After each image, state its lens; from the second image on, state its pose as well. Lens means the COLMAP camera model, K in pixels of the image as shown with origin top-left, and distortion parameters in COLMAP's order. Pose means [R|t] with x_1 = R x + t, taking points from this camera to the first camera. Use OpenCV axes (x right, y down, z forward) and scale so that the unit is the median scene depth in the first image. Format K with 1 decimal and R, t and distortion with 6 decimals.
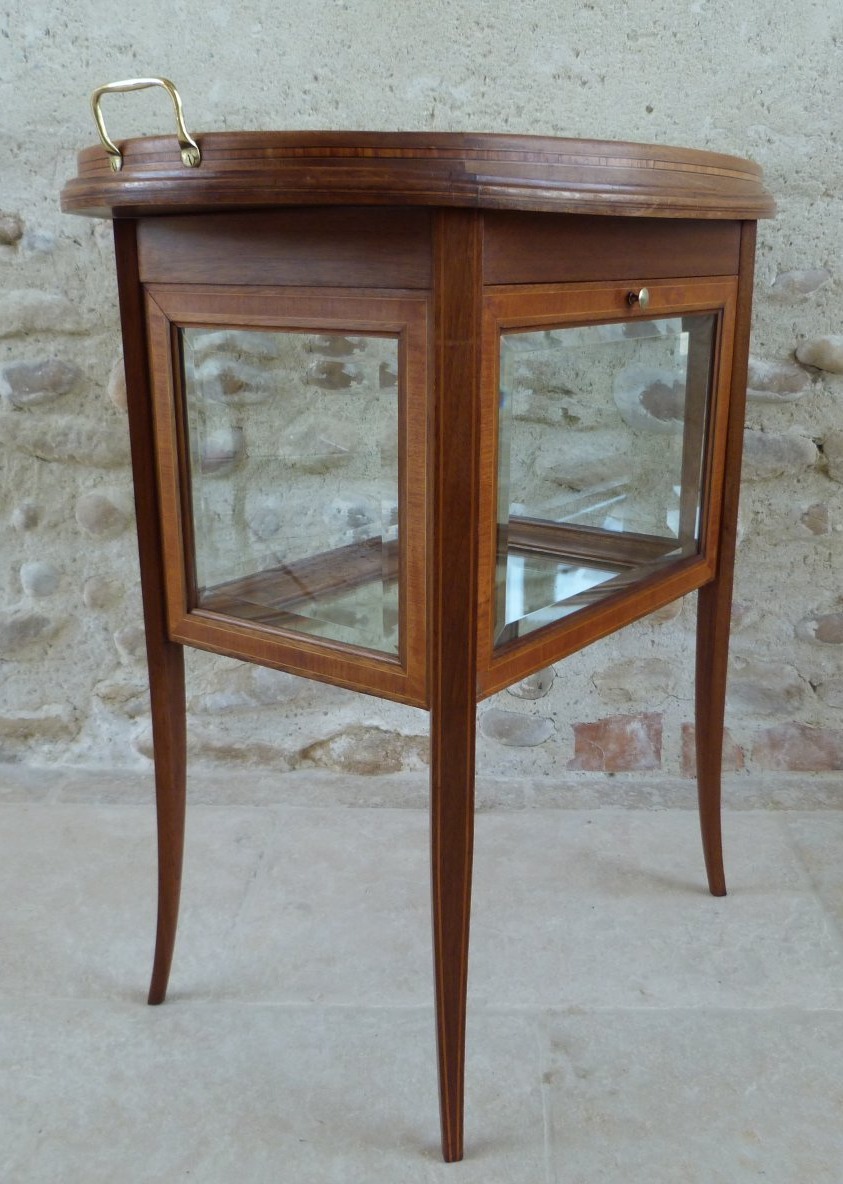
lens RADIAL K [[1199.6, 0, 449.1], [0, 1199.6, 606.0], [0, 0, 1]] dist [-0.027111, 0.000000]
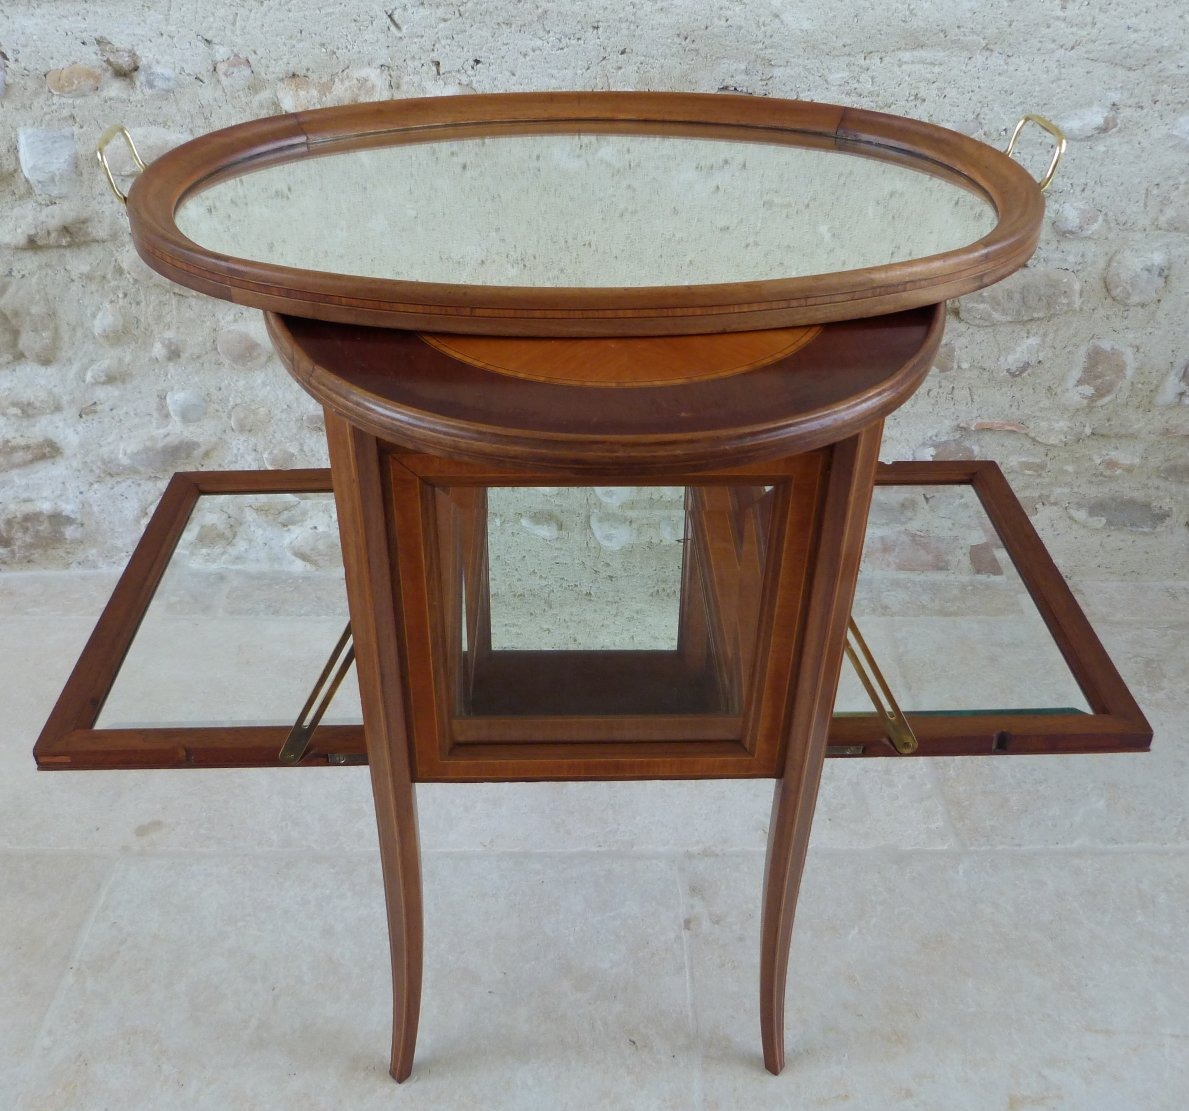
lens RADIAL K [[1193.3, 0, 593.8], [0, 1193.3, 543.0], [0, 0, 1]] dist [-0.024922, 0.000000]
pose [[0.999045, -0.009345, 0.042682, -0.043268], [-0.004195, 0.951833, 0.306589, -0.245706], [-0.043491, -0.306475, 0.950885, -0.018555]]
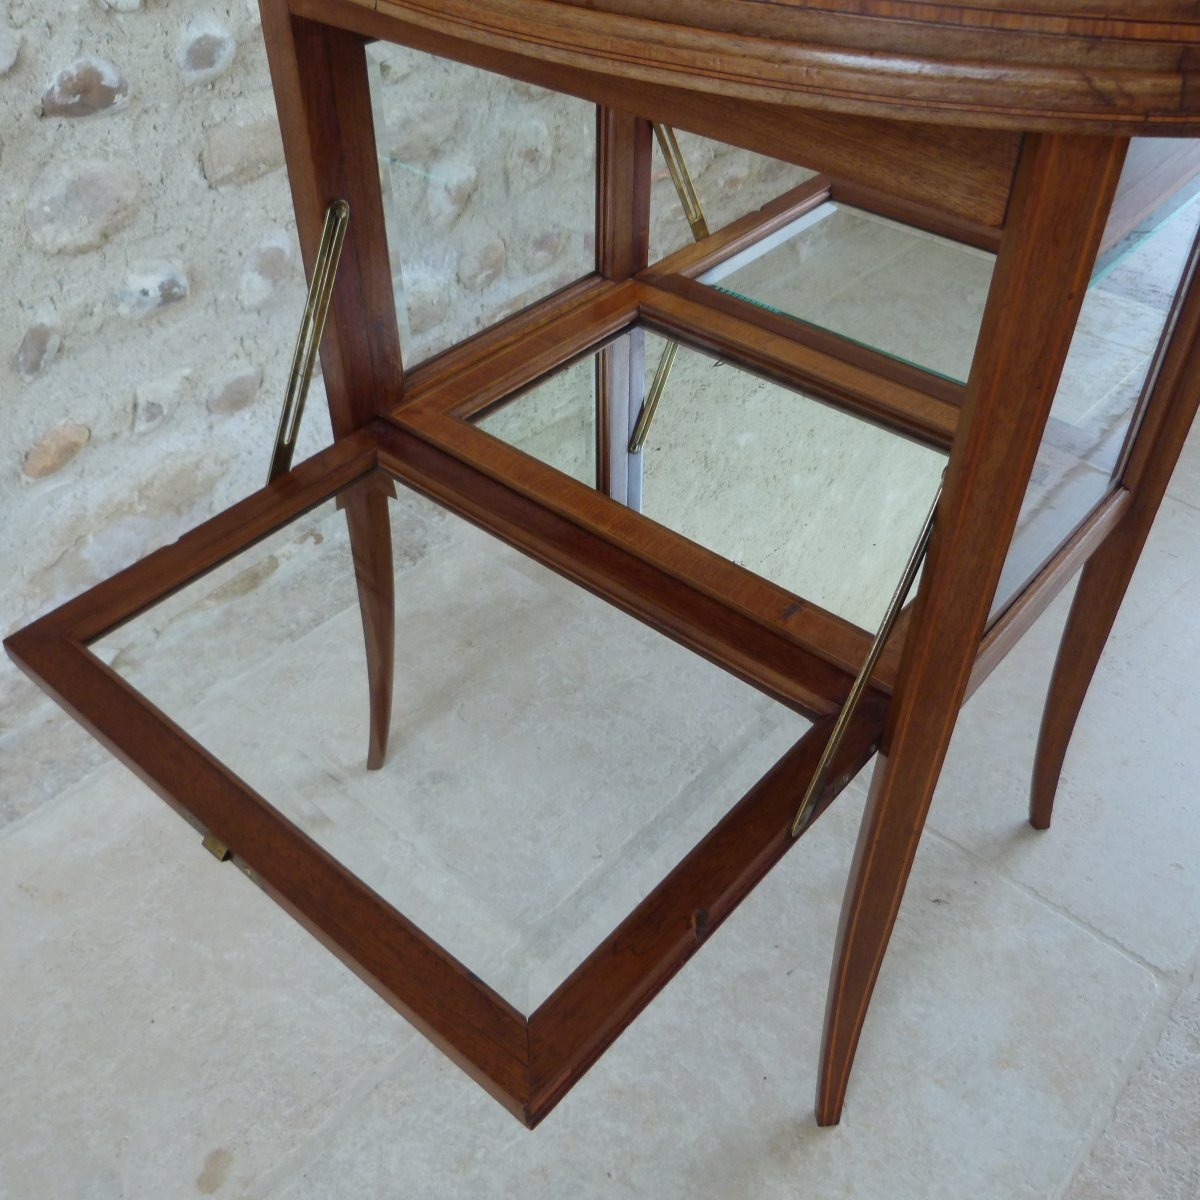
lens RADIAL K [[1194.5, 0, 591.3], [0, 1194.5, 597.8], [0, 0, 1]] dist [-0.024768, 0.000000]
pose [[0.640765, -0.505747, 0.577616, -0.428742], [0.211092, 0.839422, 0.500810, -0.230436], [-0.738147, -0.198971, 0.644631, 0.362052]]
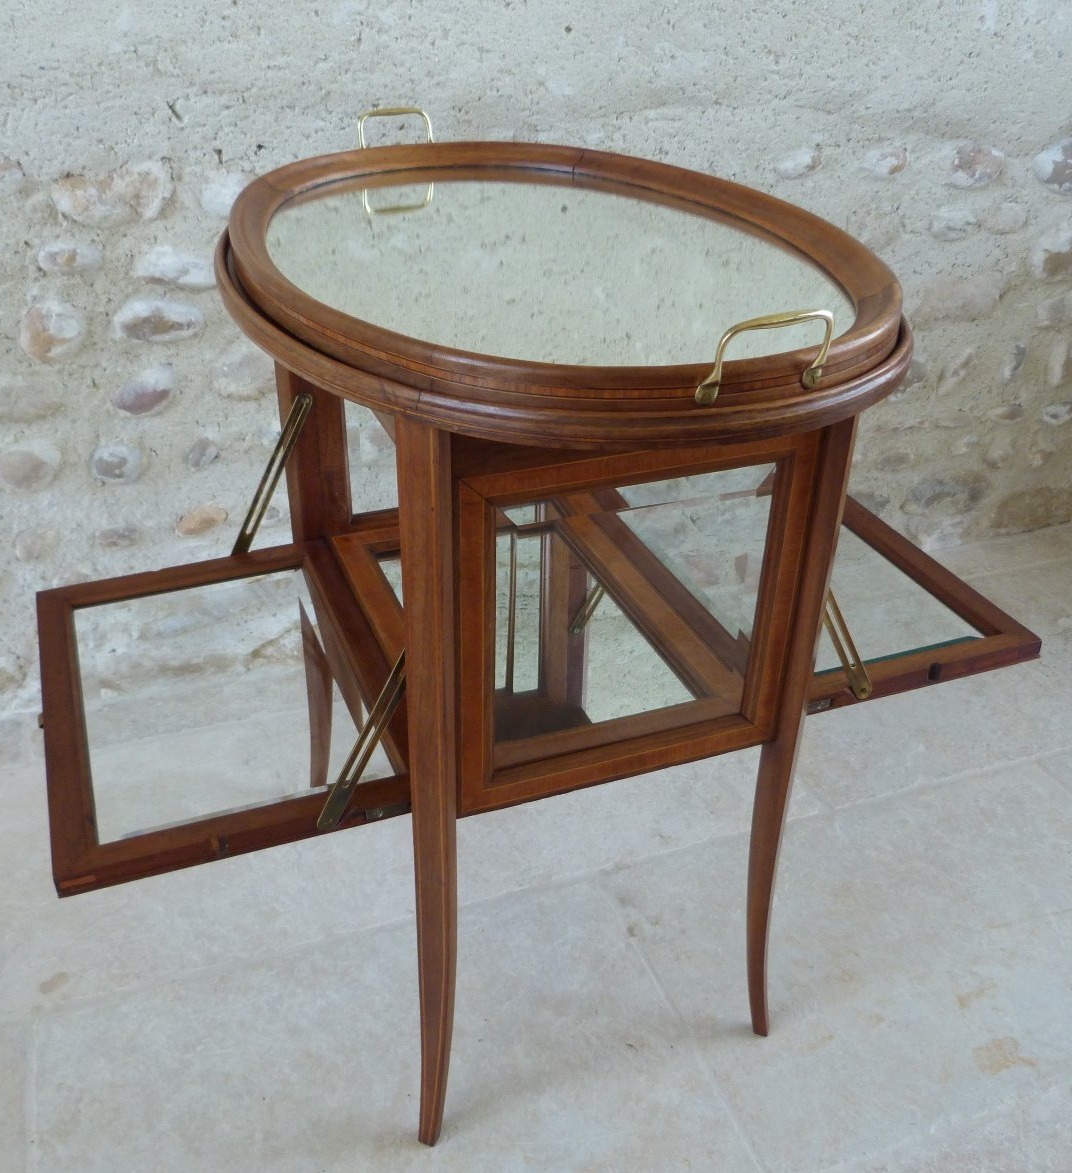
lens RADIAL K [[1185.5, 0, 507.7], [0, 1185.5, 602.5], [0, 0, 1]] dist [-0.025198, 0.000000]
pose [[0.932706, -0.179632, 0.312716, -0.265283], [0.091205, 0.956425, 0.277367, -0.215296], [-0.348914, -0.230180, 0.908447, -0.011952]]
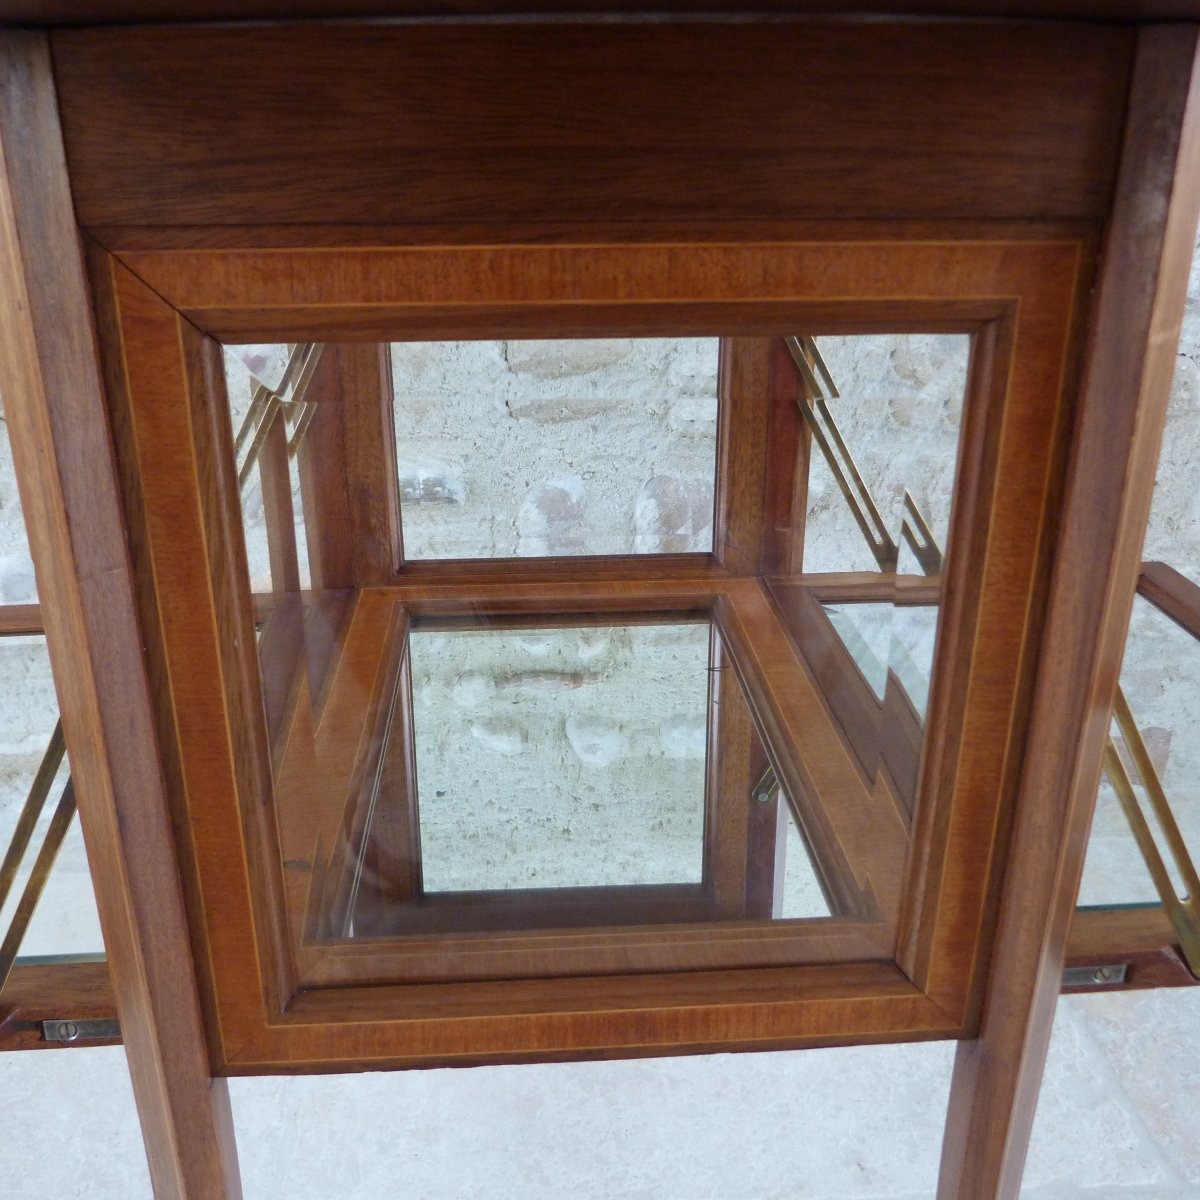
lens RADIAL K [[1194.5, 0, 592.5], [0, 1194.5, 602.3], [0, 0, 1]] dist [-0.024768, 0.000000]
pose [[0.997061, -0.028385, 0.071153, -0.036101], [0.021645, 0.995358, 0.093776, -0.075723], [-0.073484, -0.091960, 0.993048, 0.254612]]
